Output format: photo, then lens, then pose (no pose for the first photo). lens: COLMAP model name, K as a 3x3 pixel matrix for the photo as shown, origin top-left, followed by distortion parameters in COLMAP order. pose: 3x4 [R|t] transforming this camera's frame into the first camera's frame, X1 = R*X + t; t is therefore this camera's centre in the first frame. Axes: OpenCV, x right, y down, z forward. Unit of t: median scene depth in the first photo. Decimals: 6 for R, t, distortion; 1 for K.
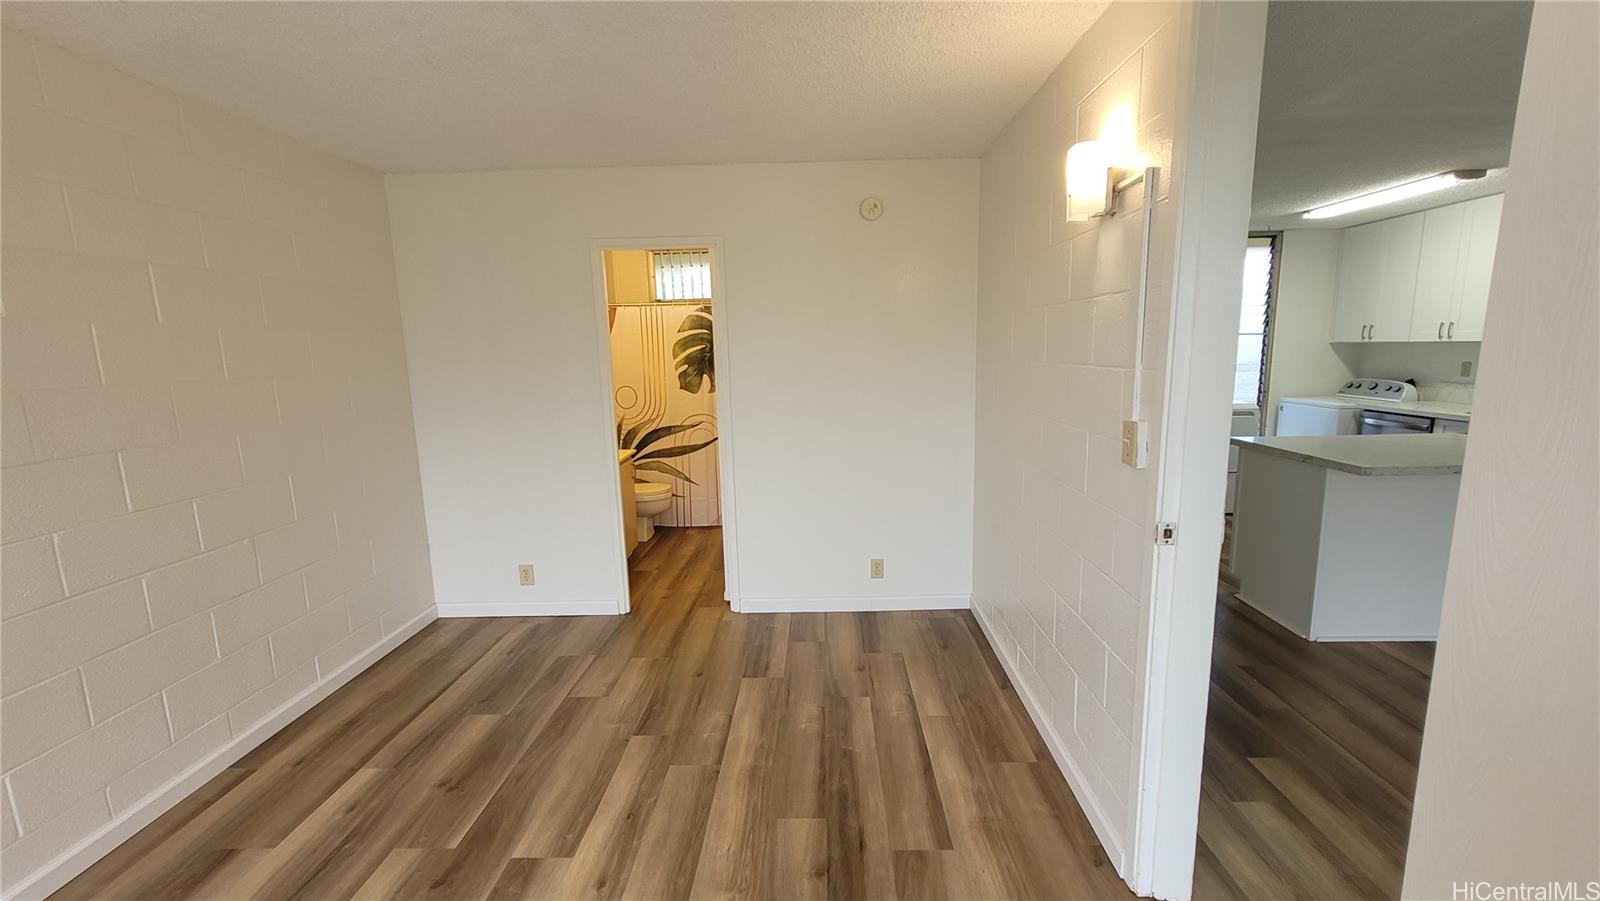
lens RADIAL K [[628.2, 0, 802.5], [0, 628.2, 456.0], [0, 0, 1]] dist [0.009277, -0.000849]
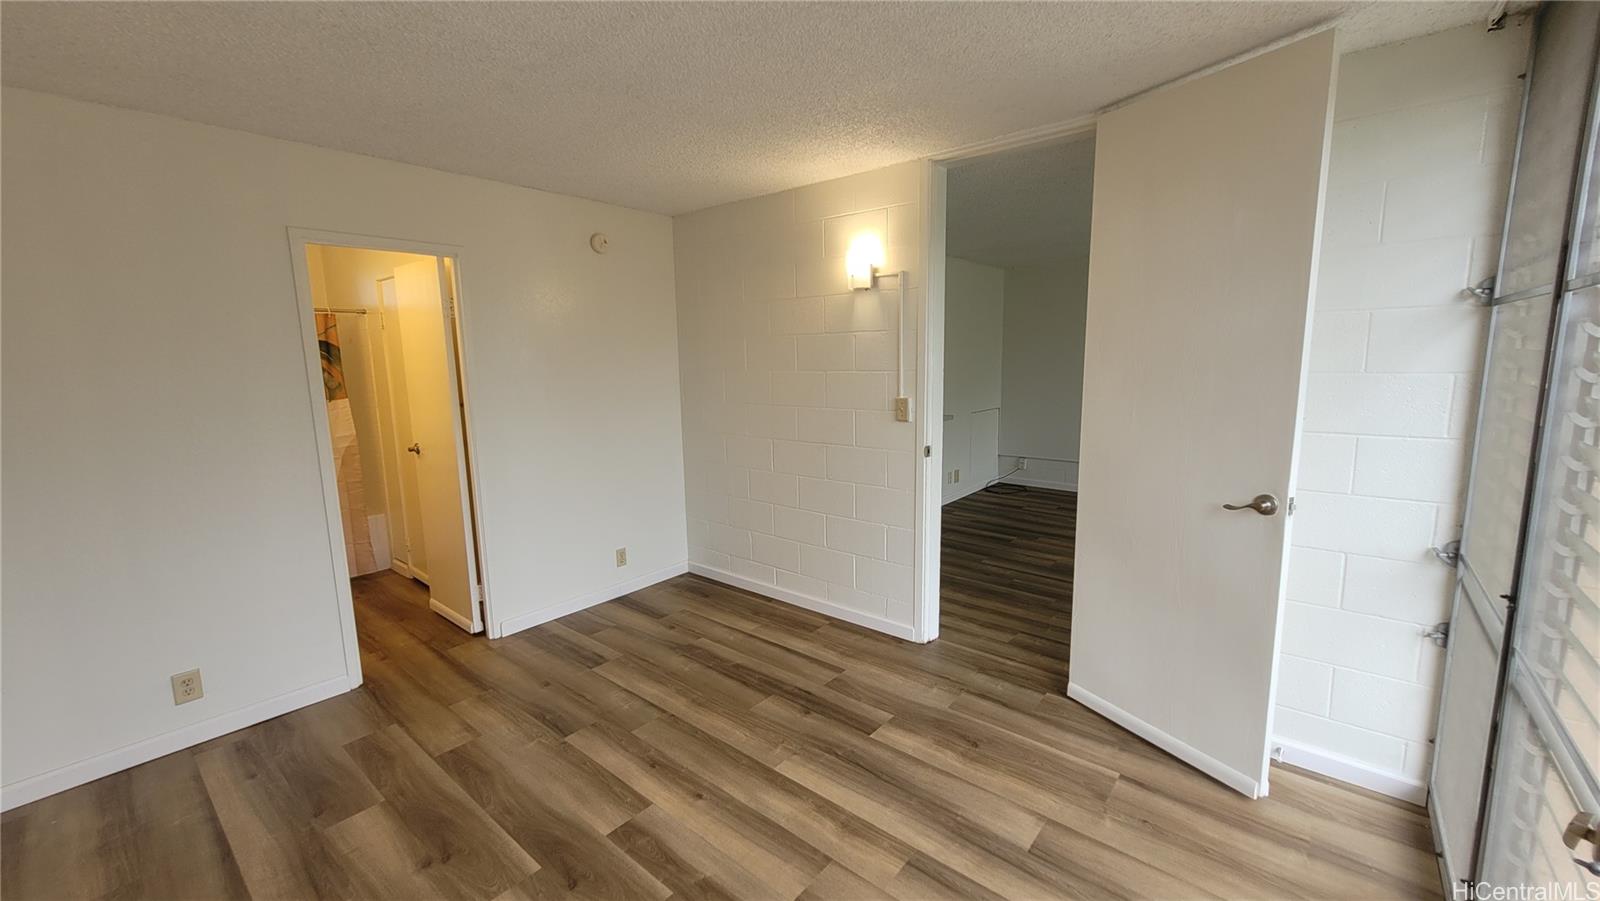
lens RADIAL K [[628.2, 0, 808.2], [0, 628.2, 456.1], [0, 0, 1]] dist [0.009277, -0.000849]
pose [[0.621089, -0.109343, 0.776075, -0.752238], [0.138708, 0.989924, 0.028466, 0.017411], [-0.771368, 0.089968, 0.629998, 0.010360]]
